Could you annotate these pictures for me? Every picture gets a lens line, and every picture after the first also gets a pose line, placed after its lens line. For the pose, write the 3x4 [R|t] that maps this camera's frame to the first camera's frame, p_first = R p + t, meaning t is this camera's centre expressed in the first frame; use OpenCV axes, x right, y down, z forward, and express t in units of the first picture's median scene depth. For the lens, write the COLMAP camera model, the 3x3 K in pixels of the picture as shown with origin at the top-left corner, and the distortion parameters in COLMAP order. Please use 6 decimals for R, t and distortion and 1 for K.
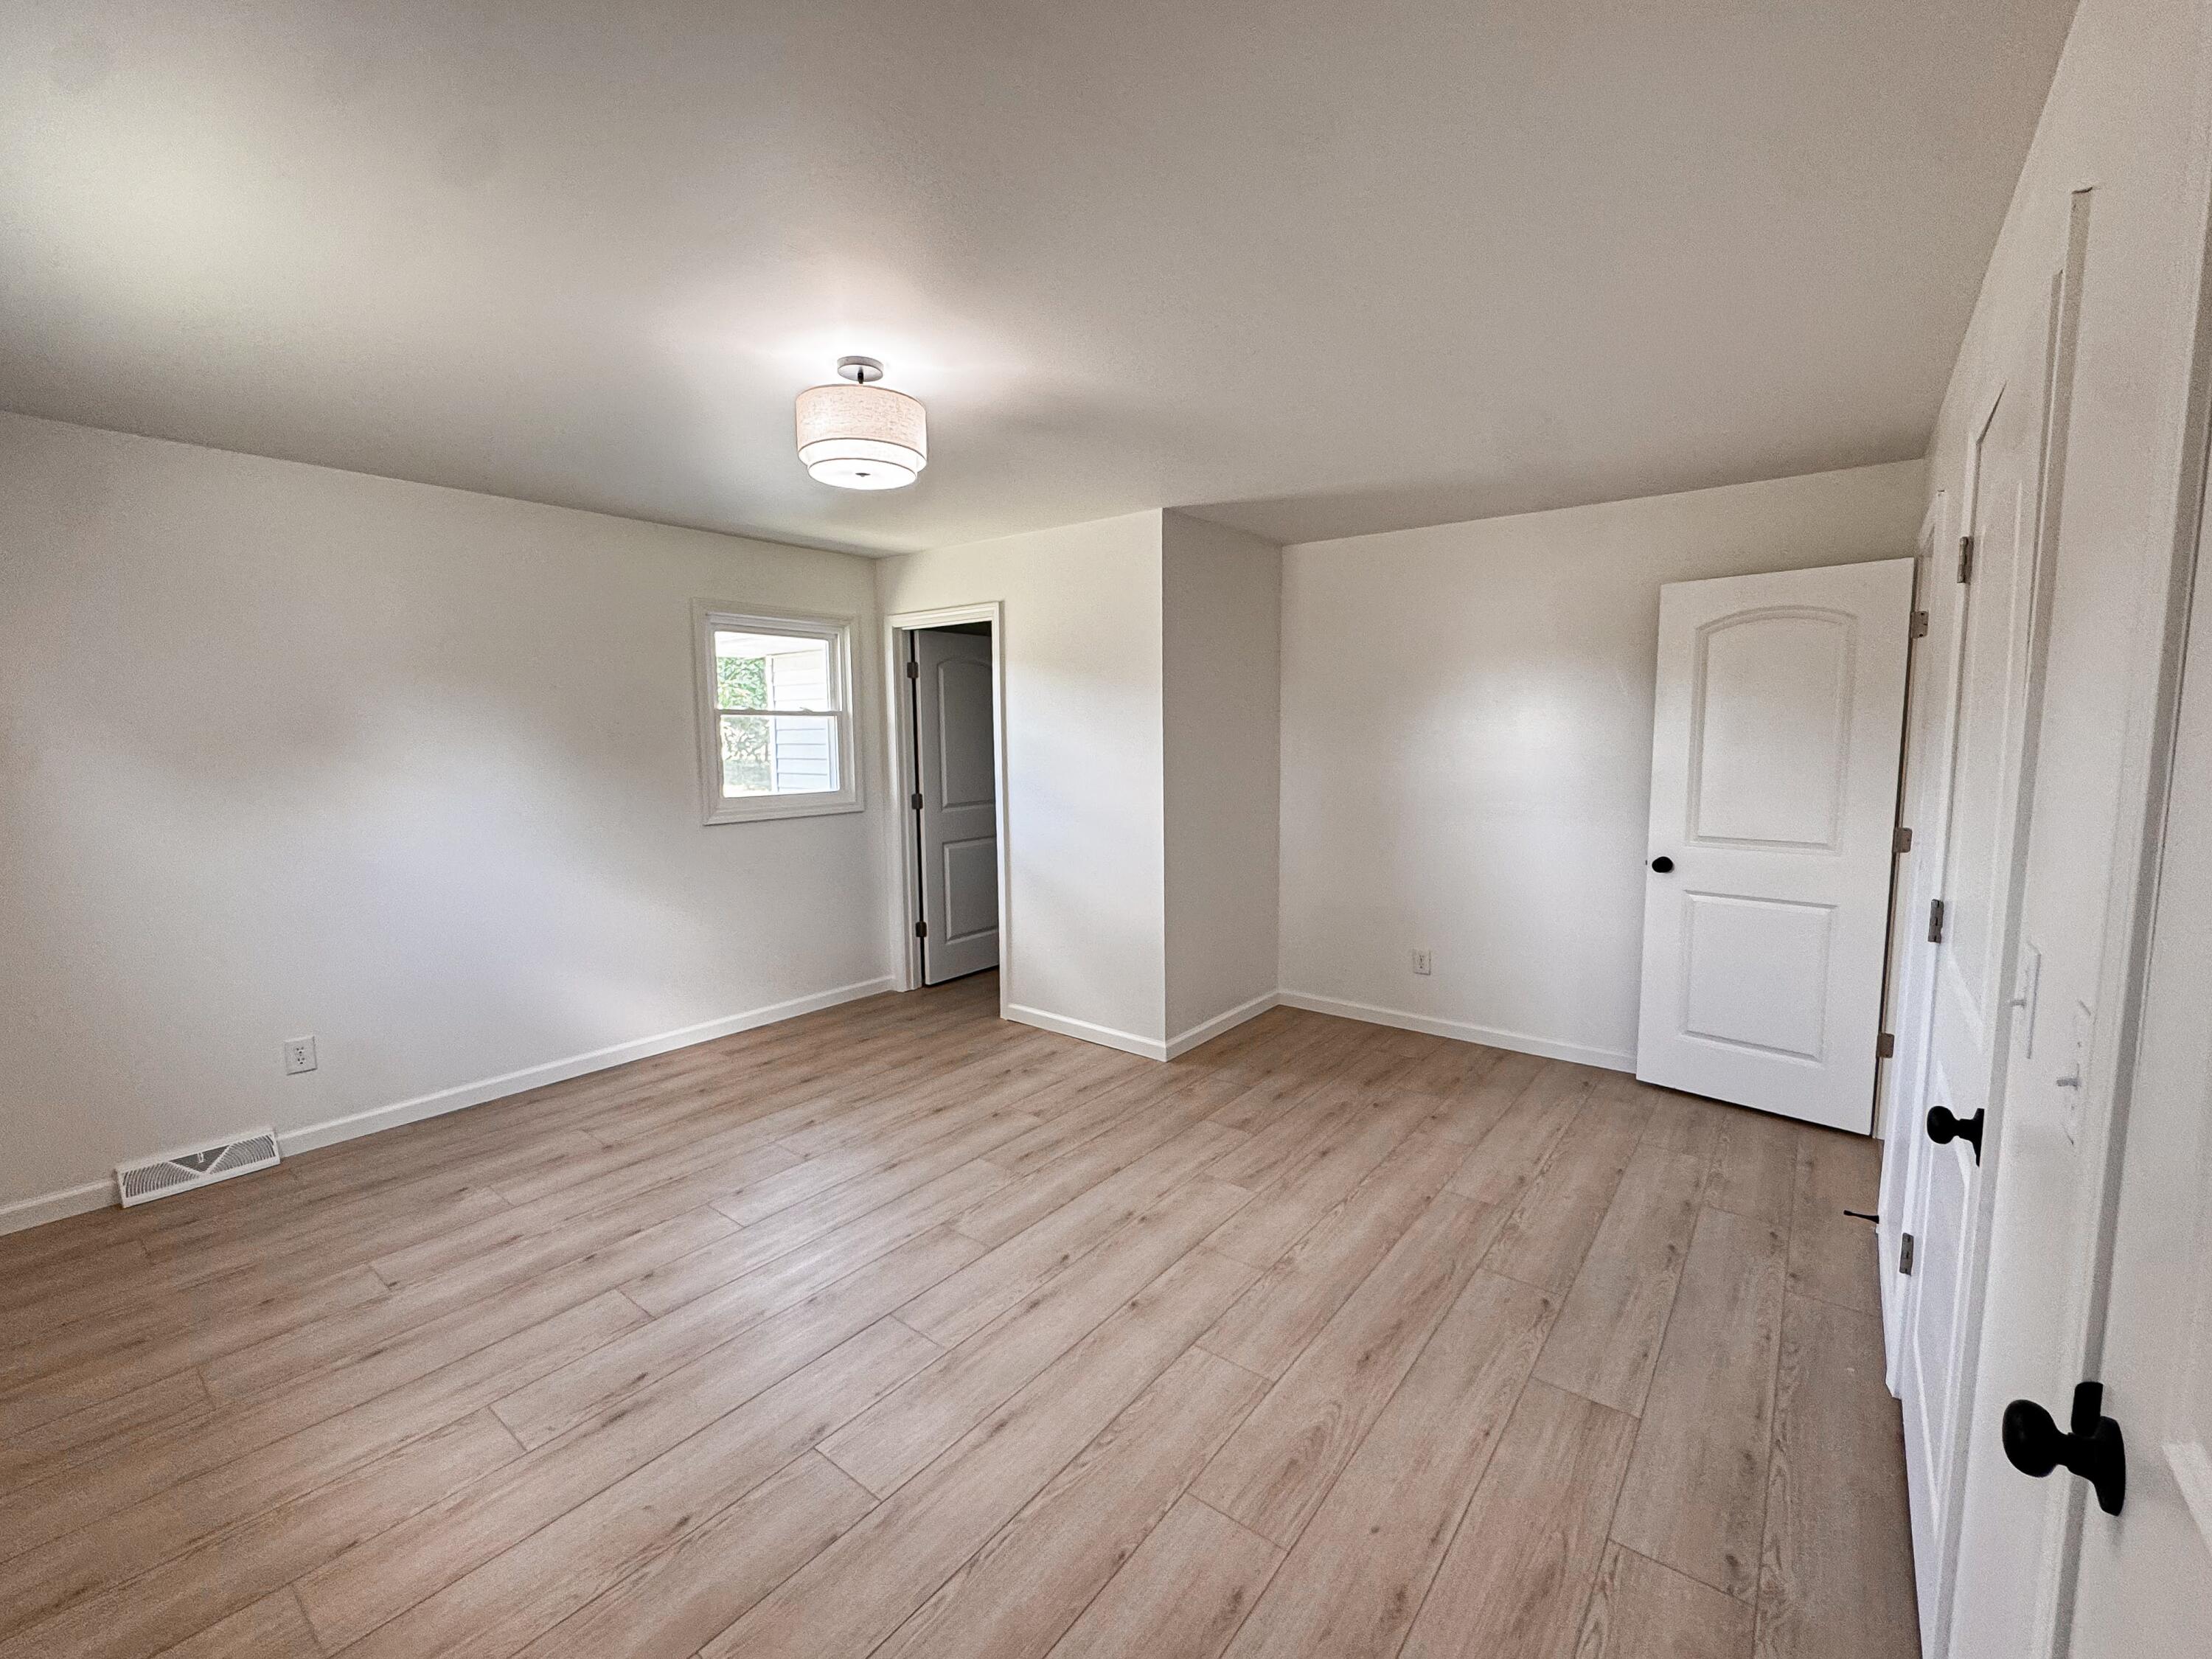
lens RADIAL K [[911.3, 0, 1105.6], [0, 911.3, 828.1], [0, 0, 1]] dist [-0.003529, 0.001031]
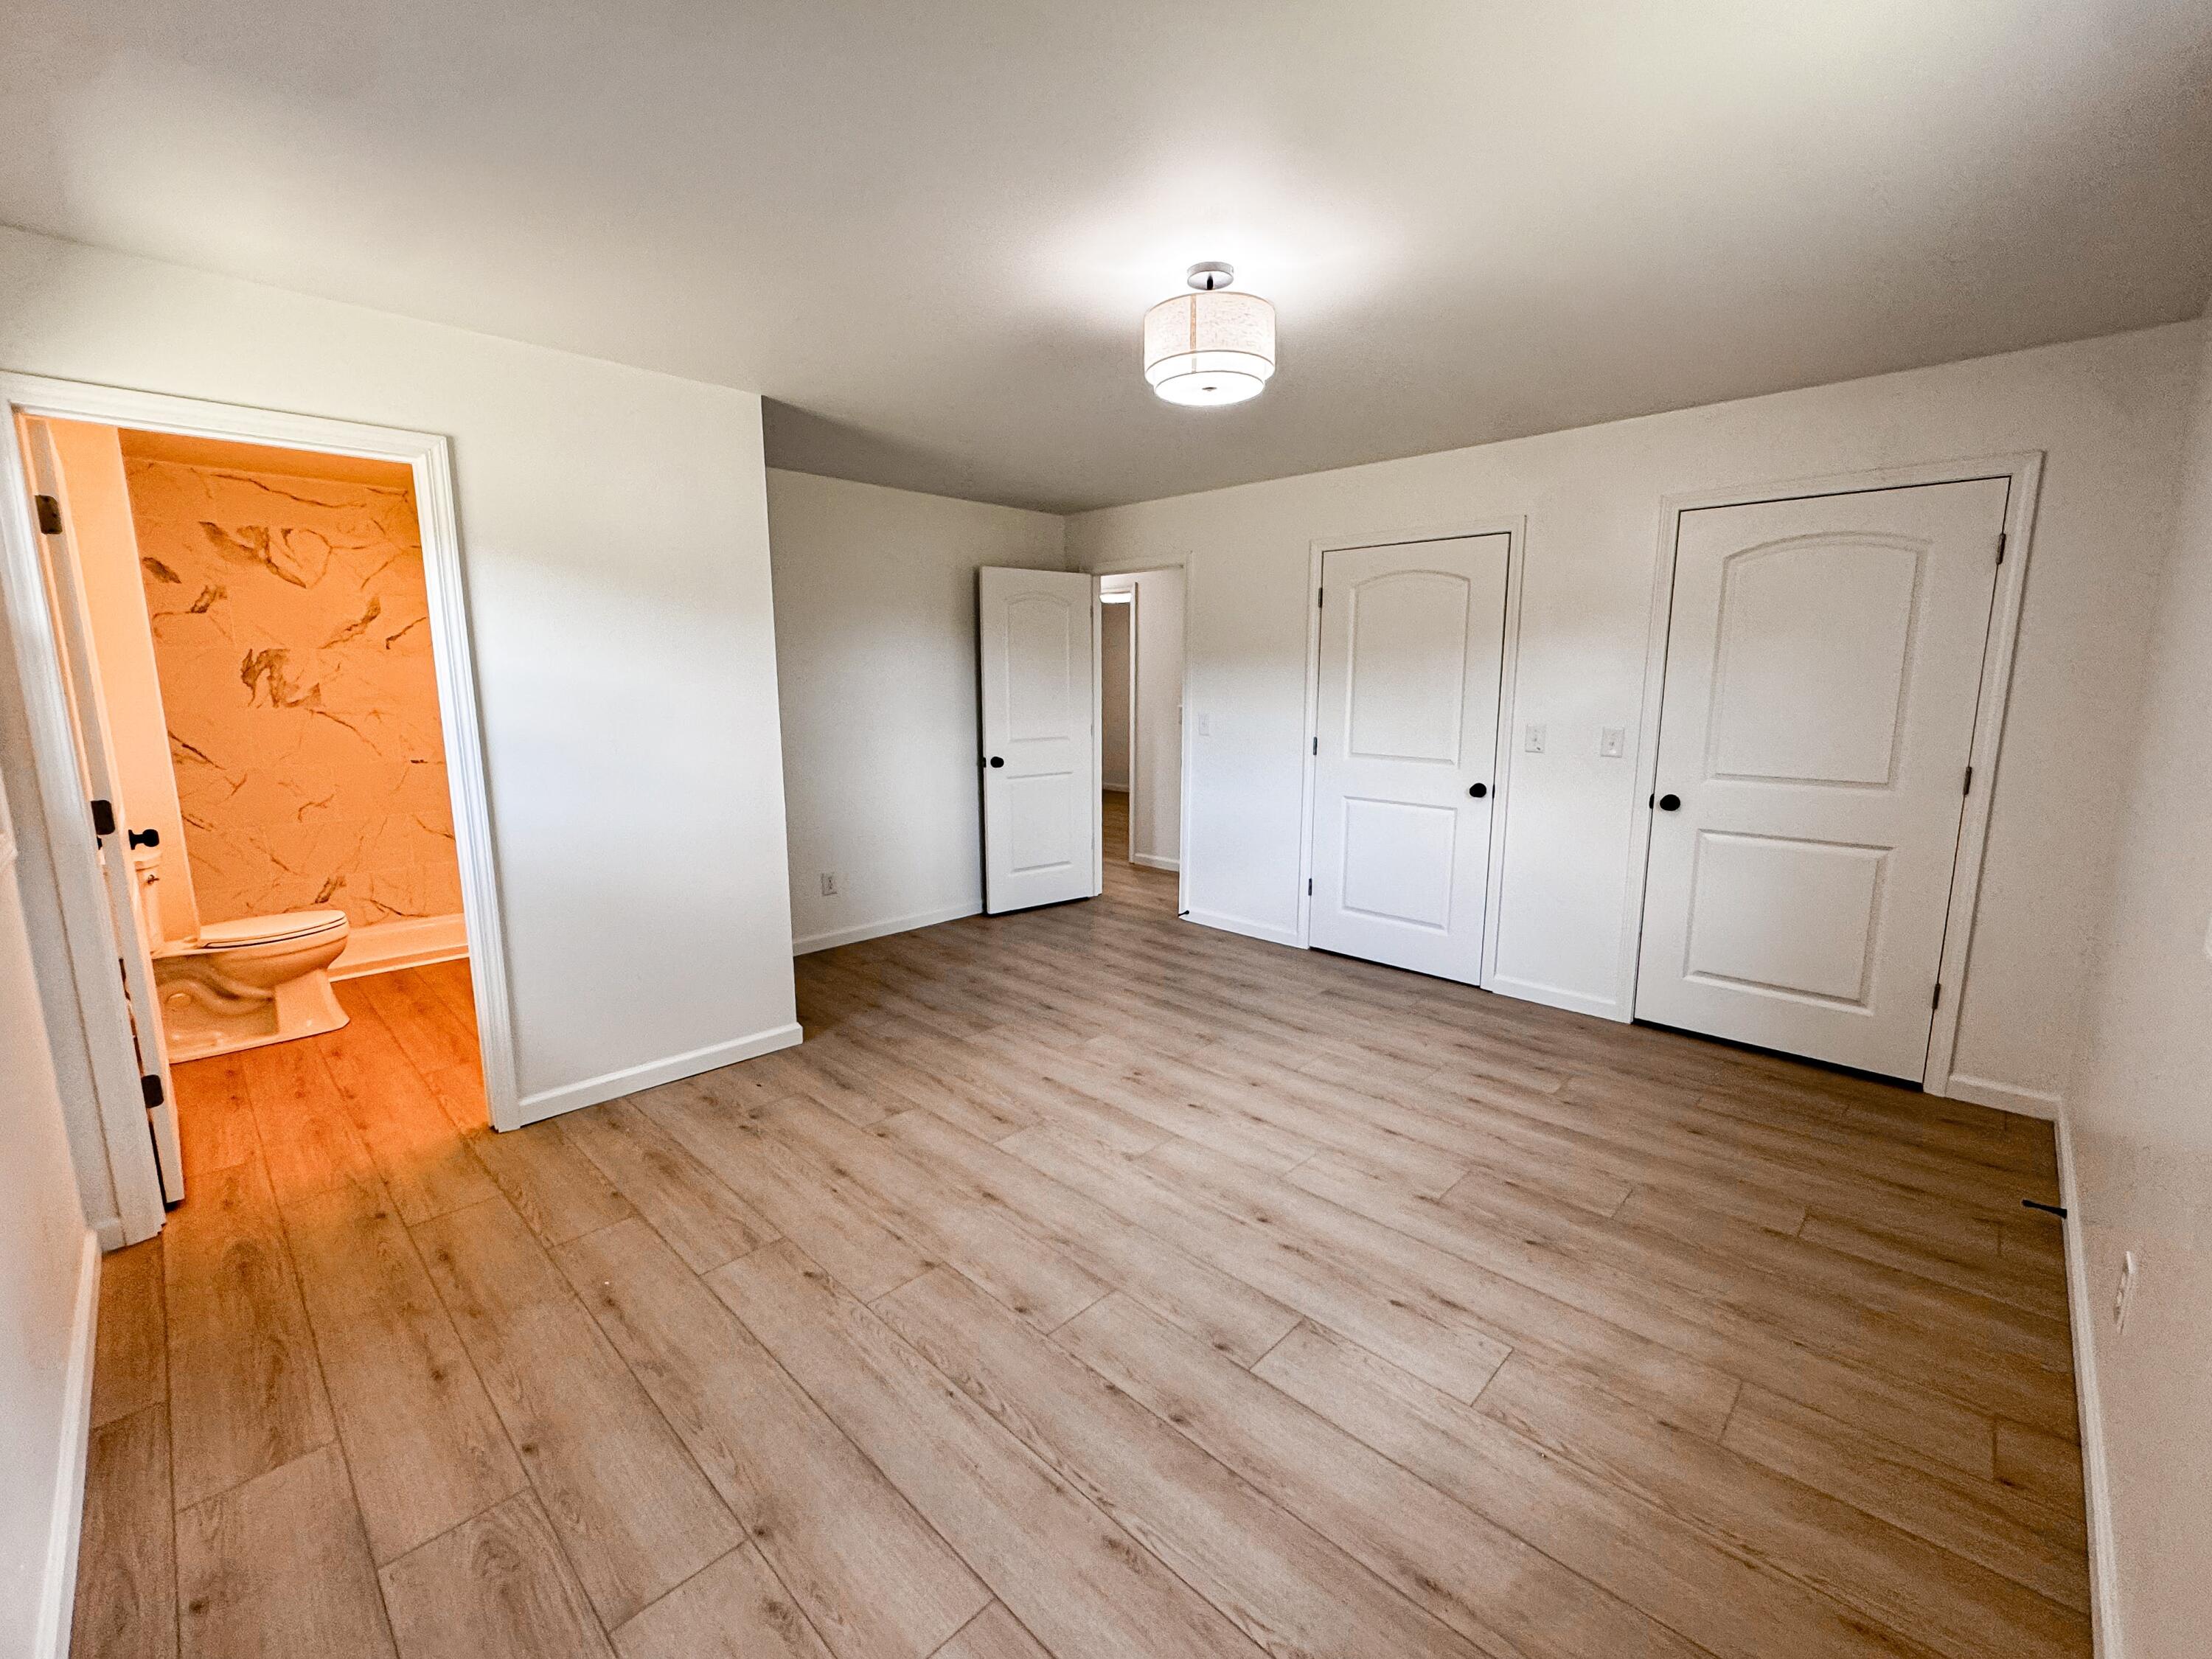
lens RADIAL K [[919.3, 0, 1100.2], [0, 919.3, 823.3], [0, 0, 1]] dist [-0.002438, 0.000003]
pose [[0.113501, -0.150739, 0.982036, -0.938471], [0.104660, 0.984738, 0.139058, -0.057746], [-0.988010, 0.086997, 0.127545, 0.738985]]
